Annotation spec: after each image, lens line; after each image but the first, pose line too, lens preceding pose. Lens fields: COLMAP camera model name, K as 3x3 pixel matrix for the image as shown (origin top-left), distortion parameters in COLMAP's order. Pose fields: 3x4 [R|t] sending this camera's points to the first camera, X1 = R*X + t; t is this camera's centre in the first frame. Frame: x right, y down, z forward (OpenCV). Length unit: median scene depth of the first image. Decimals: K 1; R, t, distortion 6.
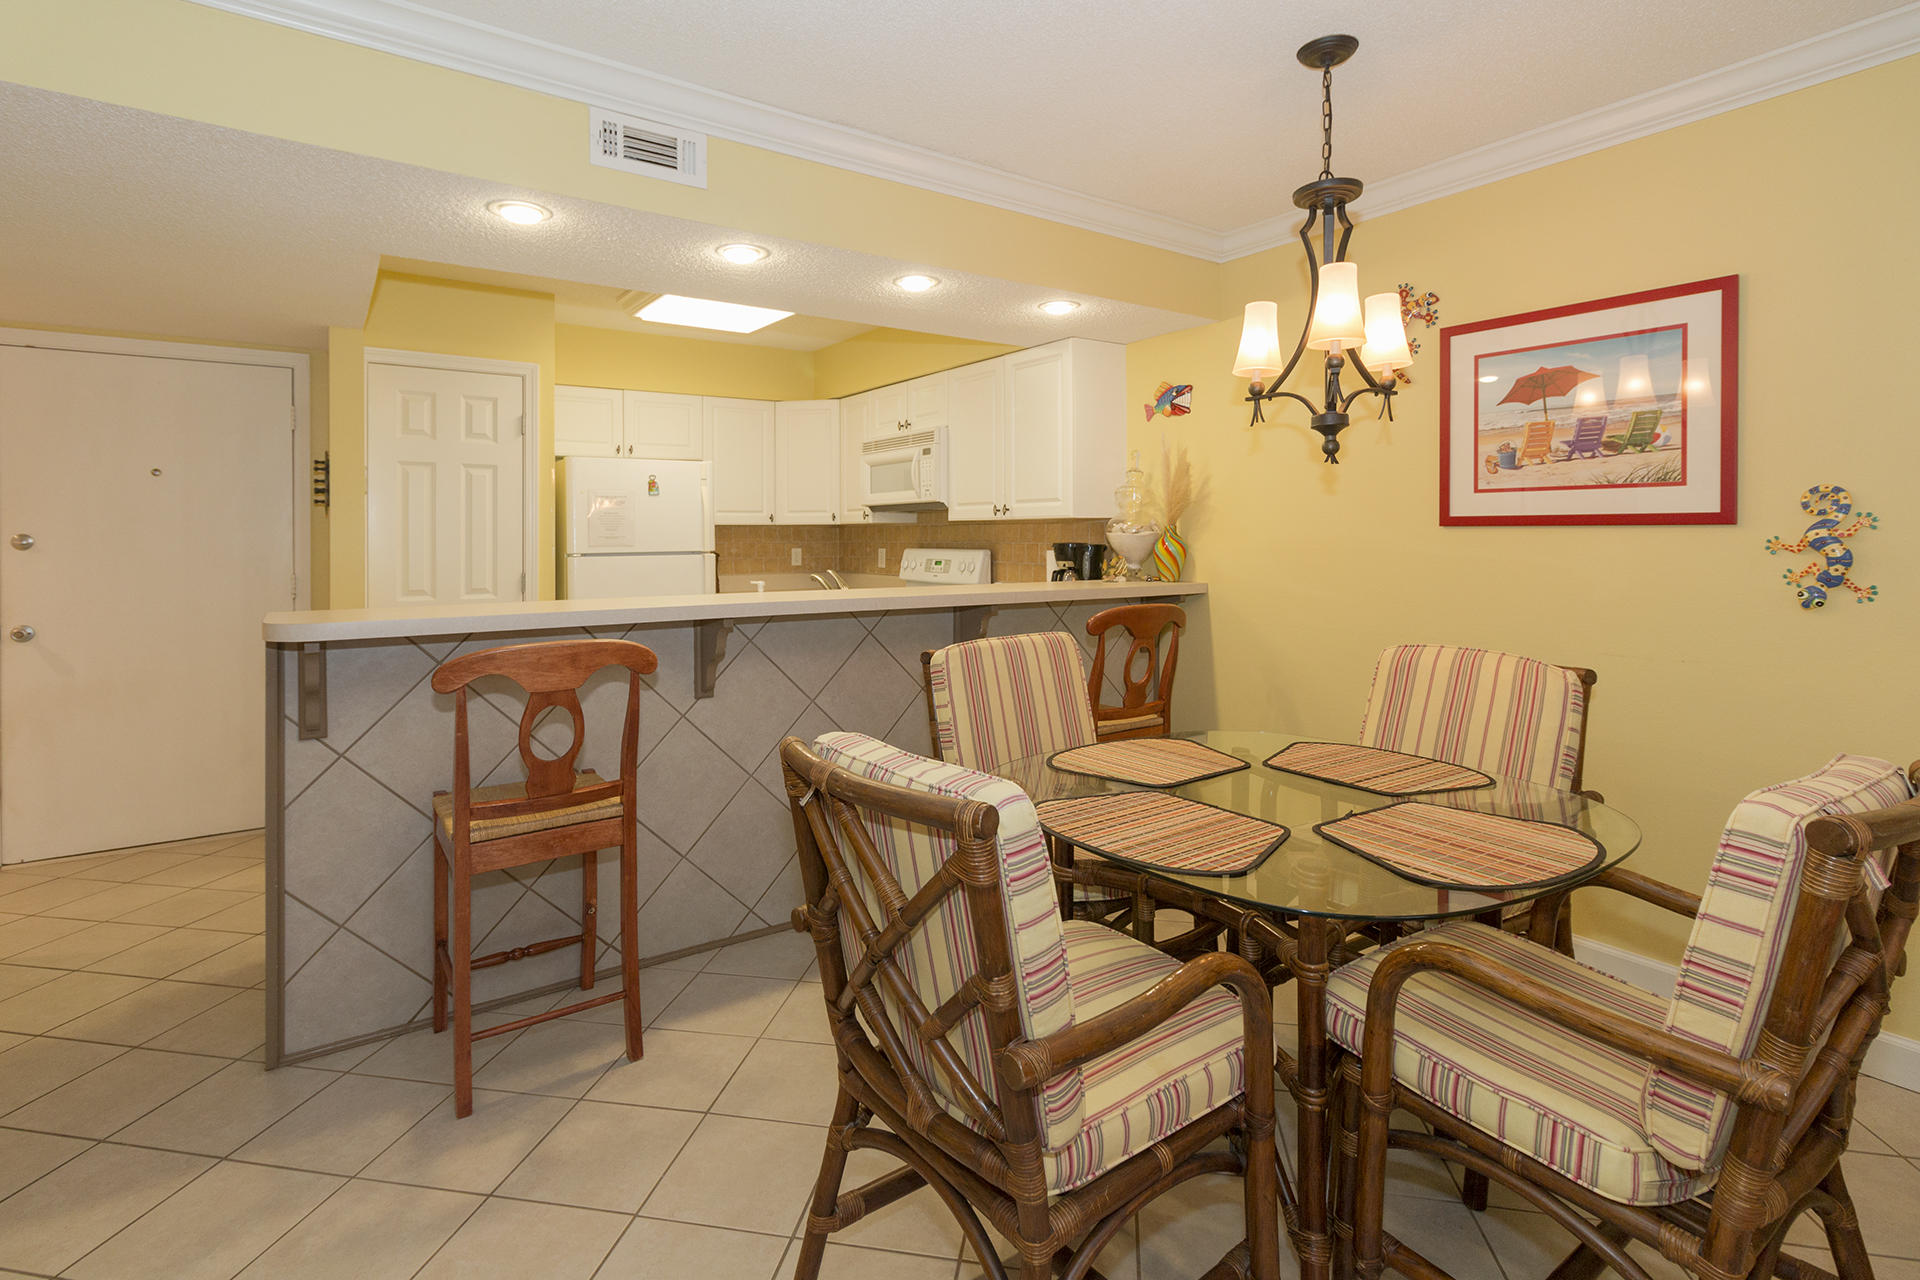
lens RADIAL K [[909.5, 0, 954.4], [0, 909.5, 541.1], [0, 0, 1]] dist [0.001910, 0.000268]
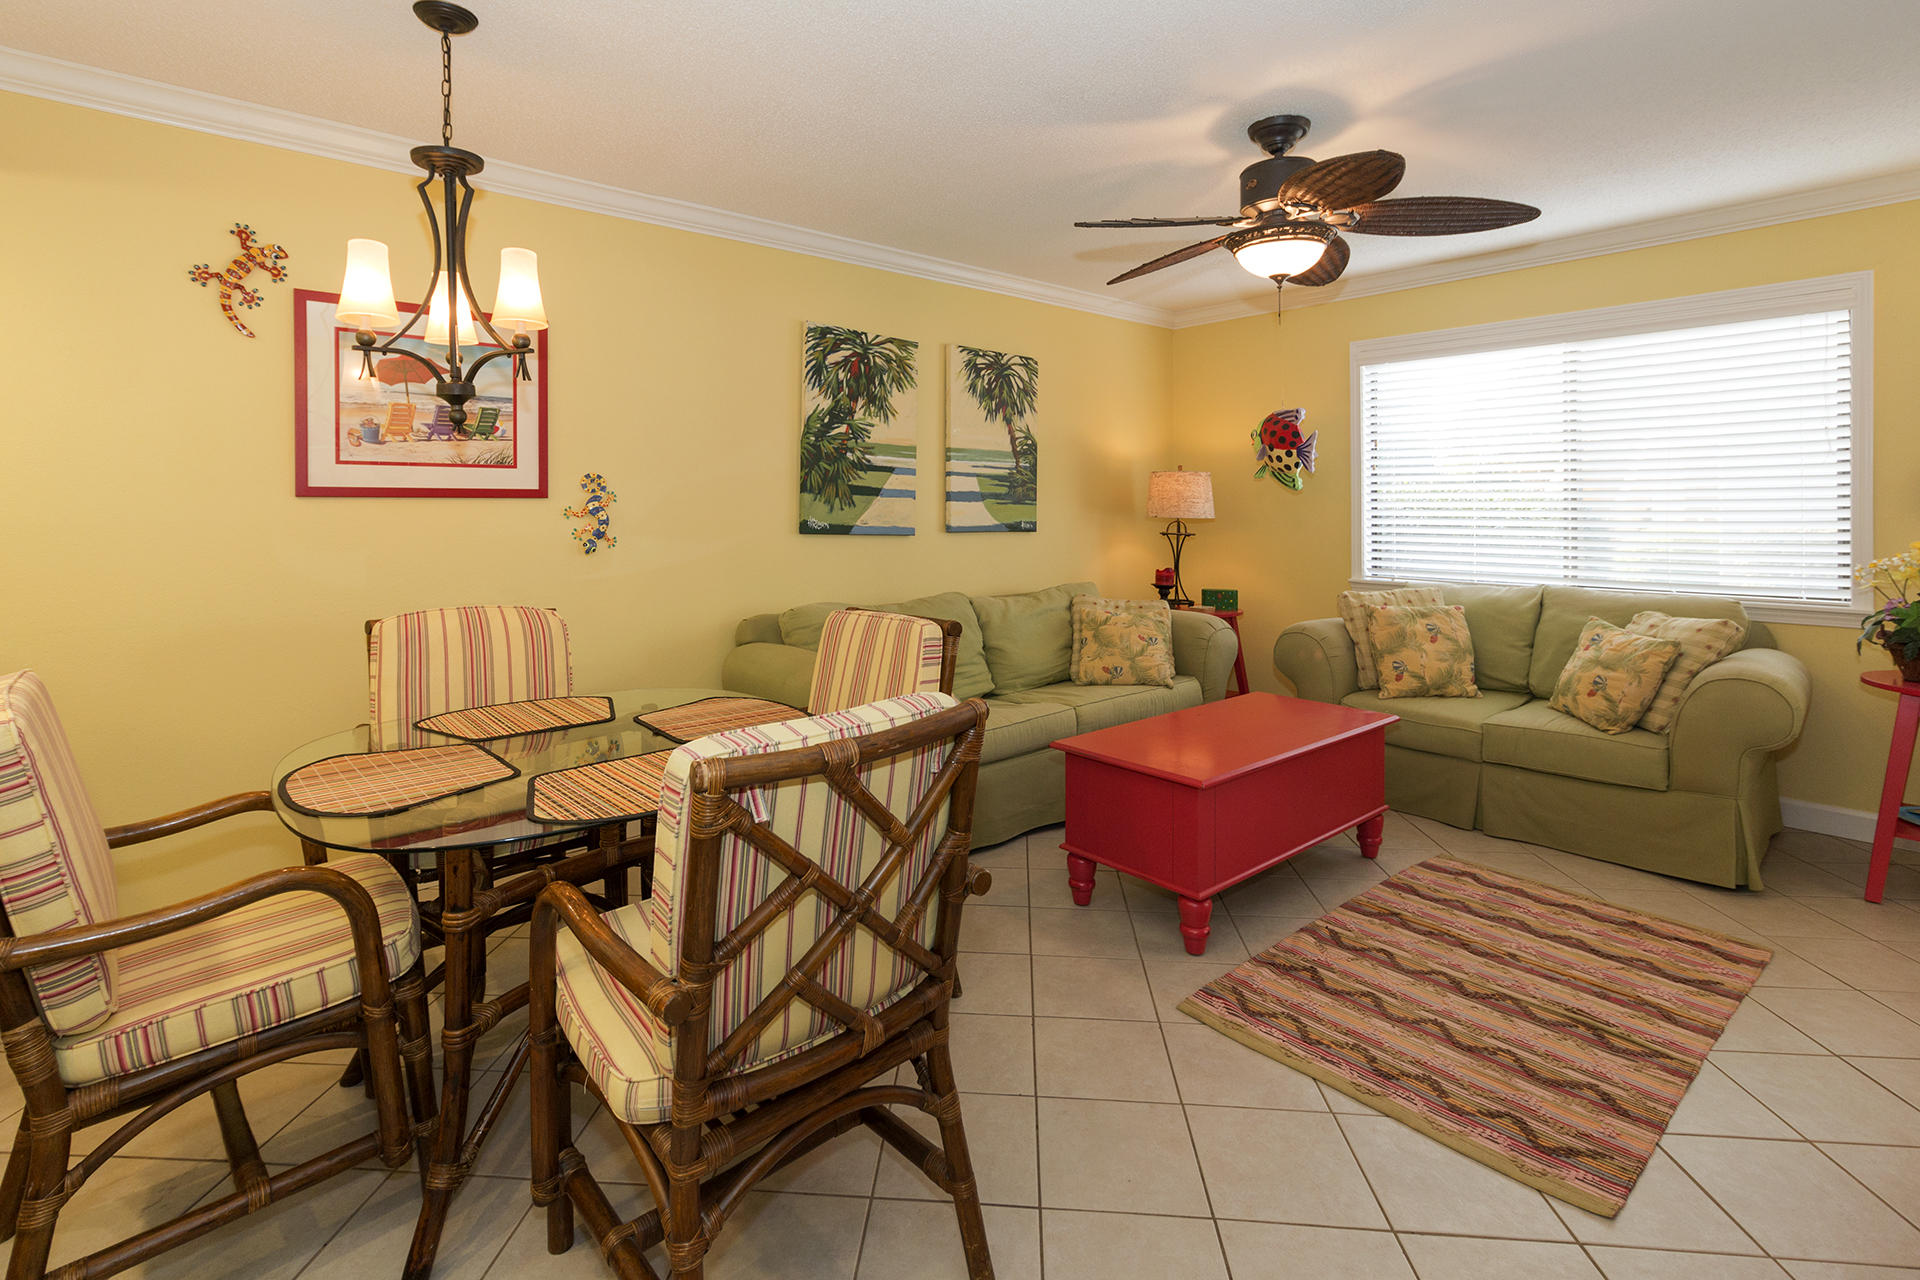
lens RADIAL K [[909.5, 0, 937.3], [0, 909.5, 514.2], [0, 0, 1]] dist [0.001910, 0.000268]
pose [[-0.090278, -0.007429, 0.995889, -0.382258], [0.010924, 0.999905, 0.008449, 0.000923], [-0.995857, 0.011642, -0.090188, 0.340206]]
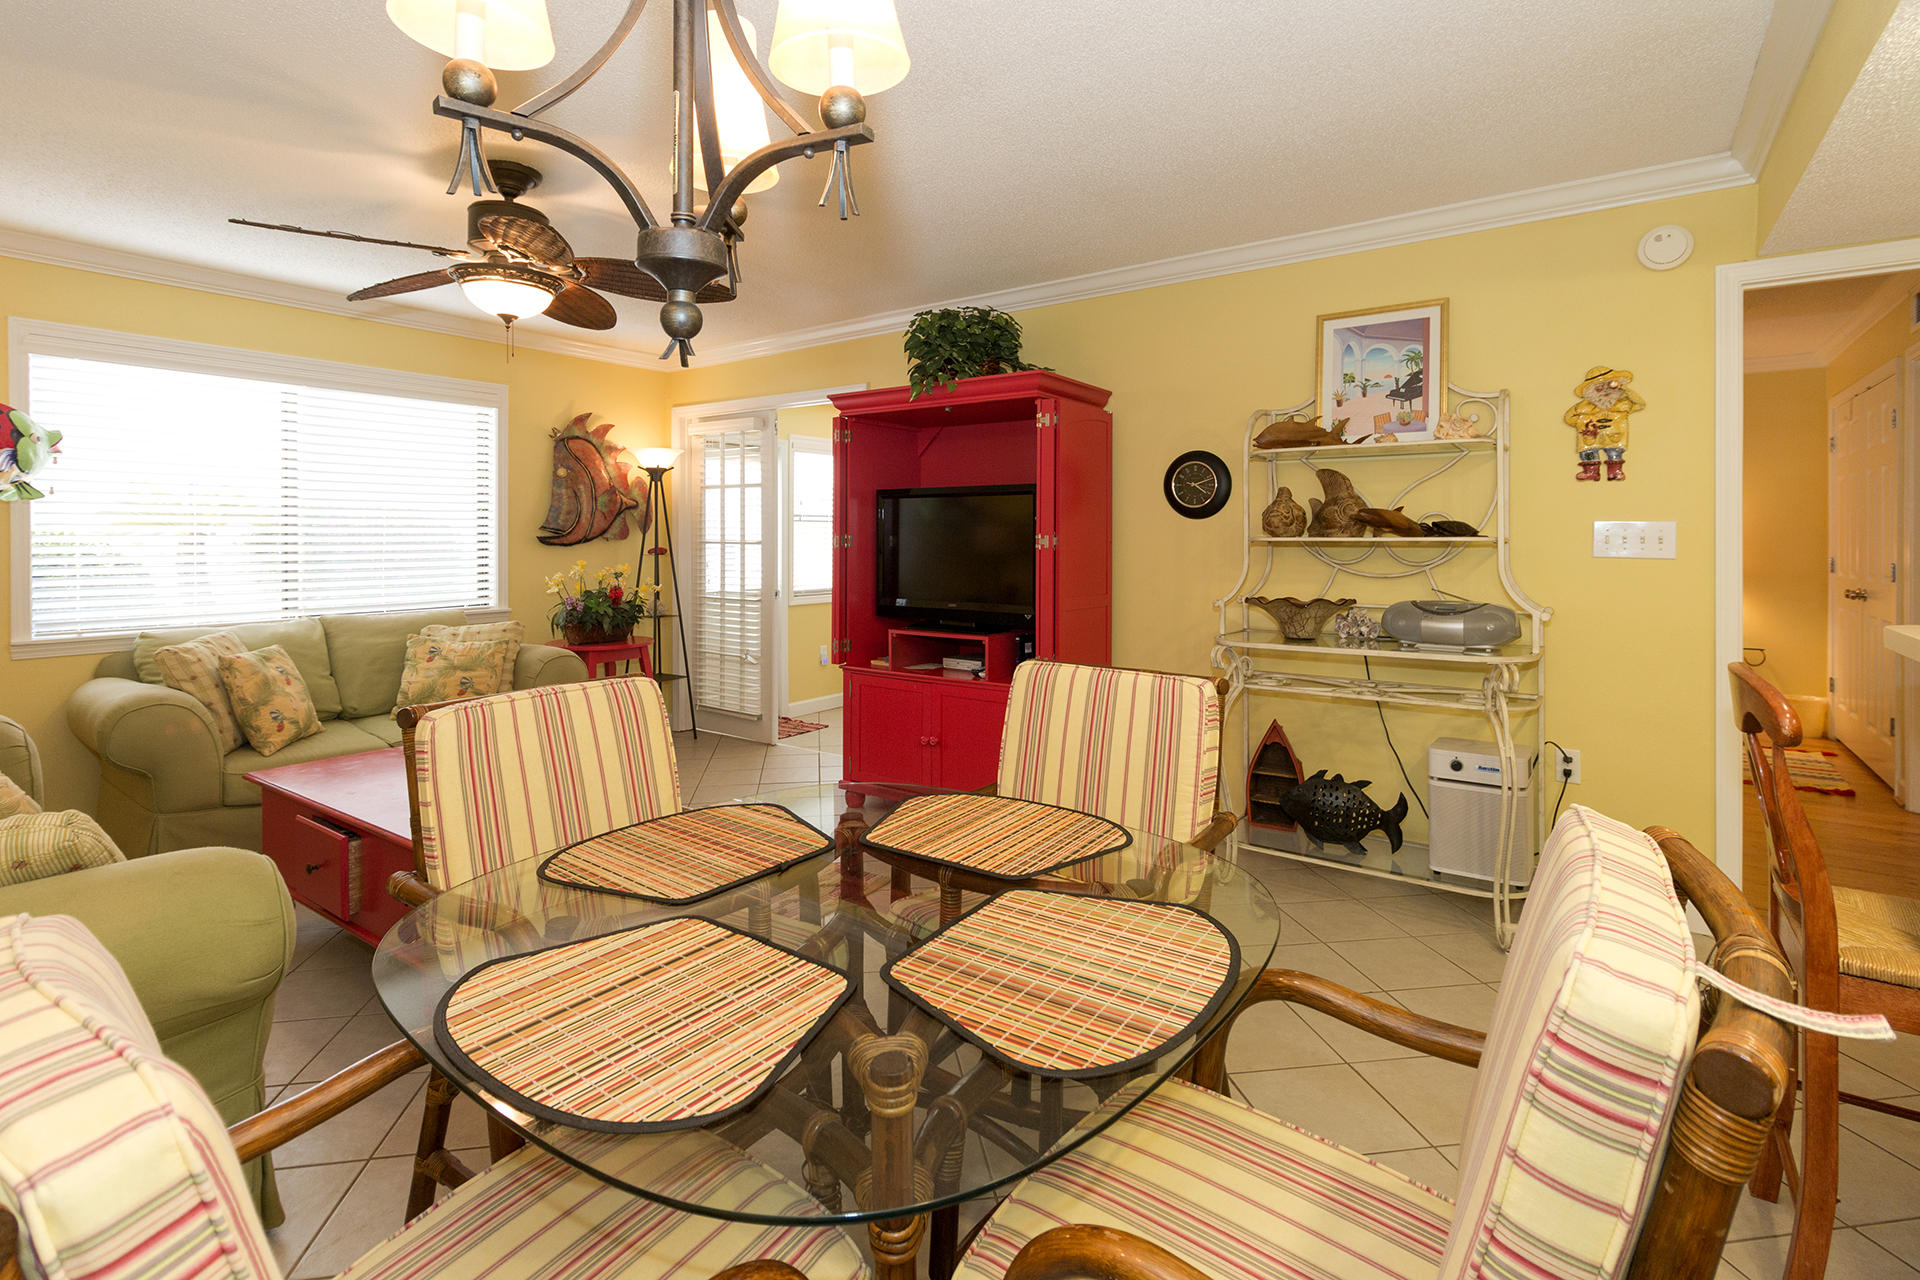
lens RADIAL K [[909.5, 0, 973.0], [0, 909.5, 539.4], [0, 0, 1]] dist [0.001910, 0.000268]
pose [[-0.947346, 0.003146, -0.320197, 0.248602], [0.000416, 0.999963, 0.008594, -0.002773], [0.320212, 0.008008, -0.947312, 0.876863]]
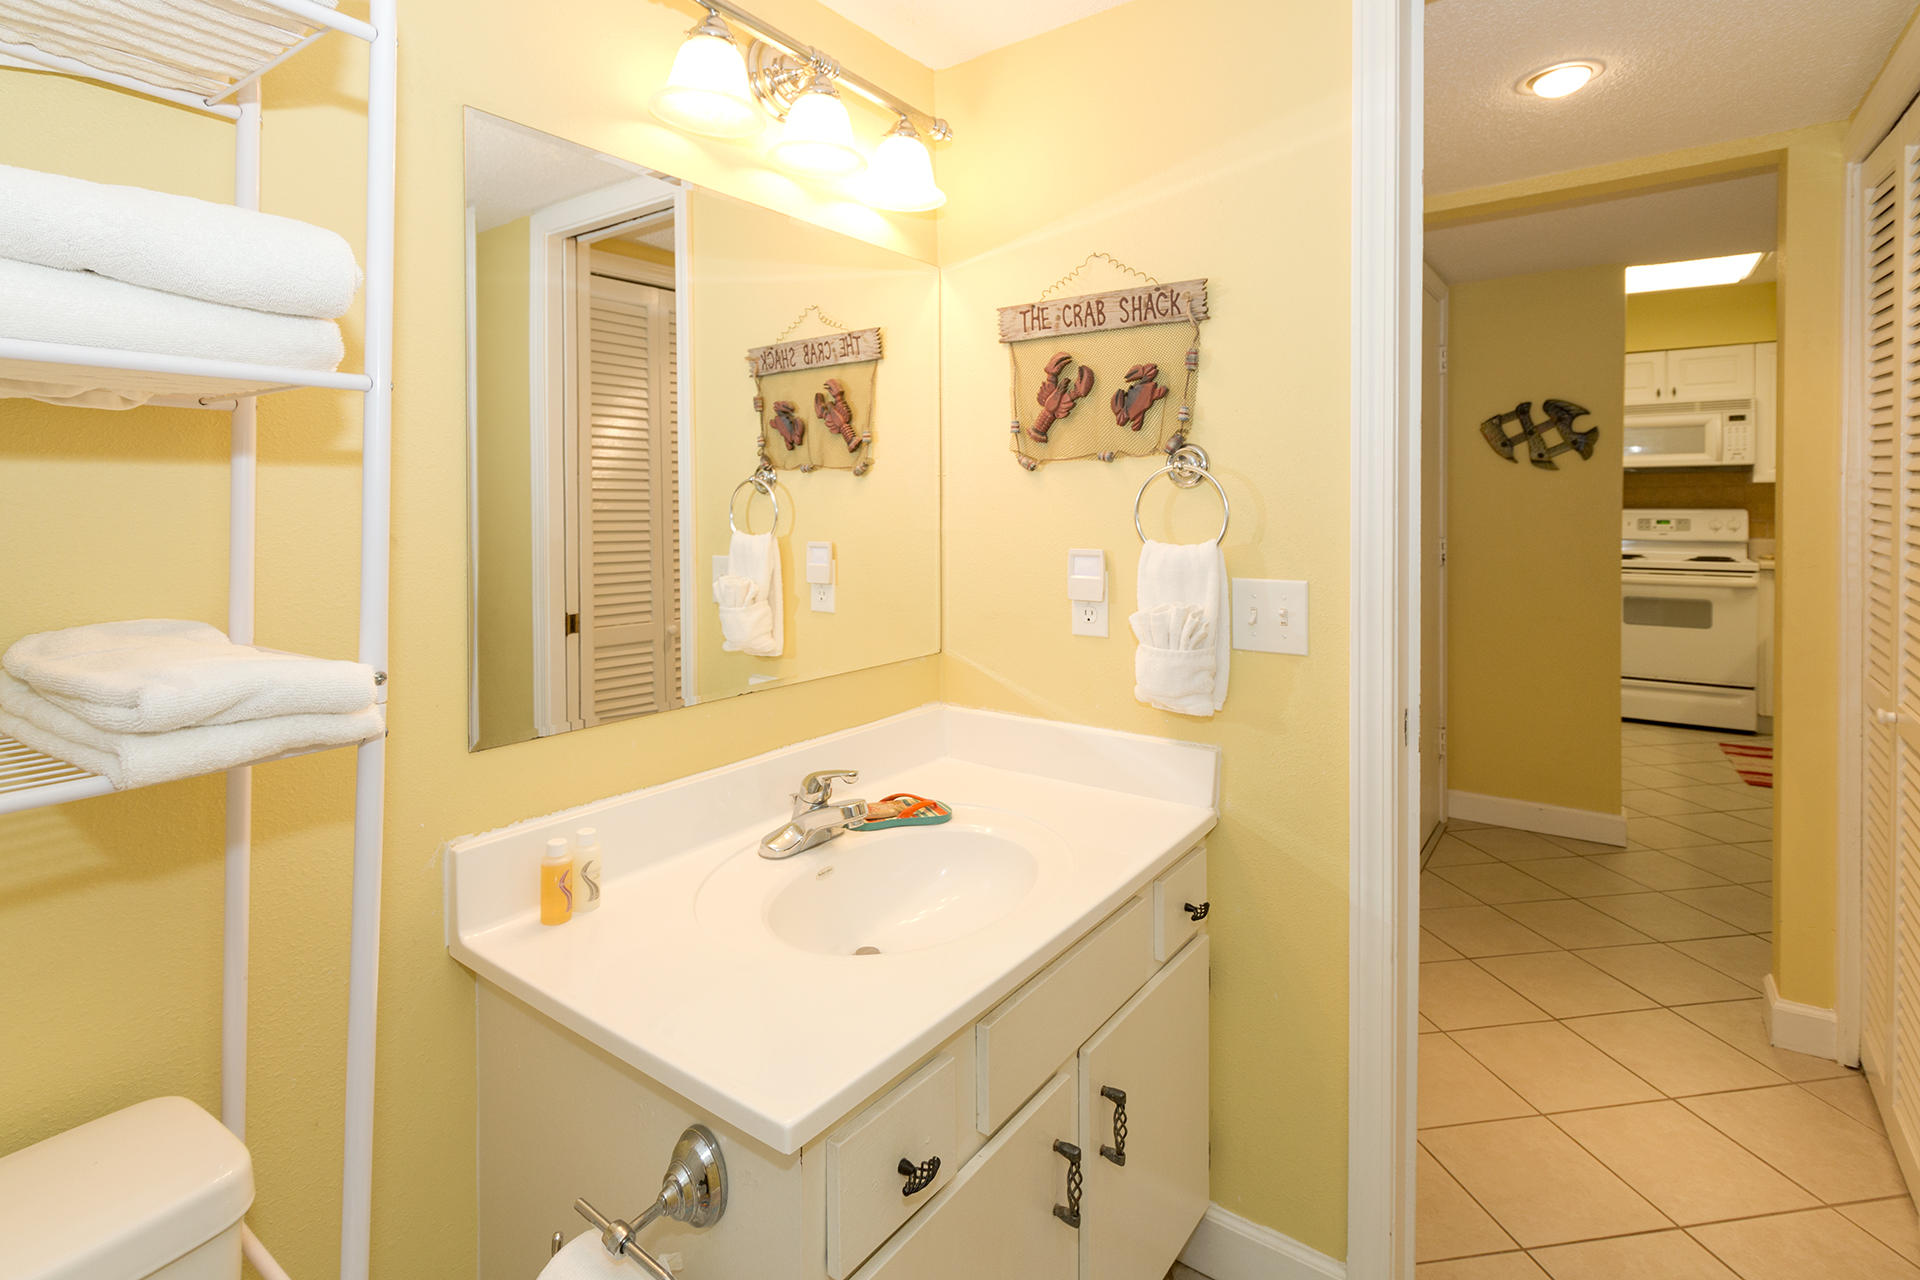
lens RADIAL K [[909.5, 0, 954.1], [0, 909.5, 513.5], [0, 0, 1]] dist [0.001910, 0.000268]
pose [[0.946146, 0.002268, 0.323733, -1.629854], [-0.002903, 0.999995, 0.001479, 0.021103], [-0.323728, -0.002339, 0.946147, 0.353184]]
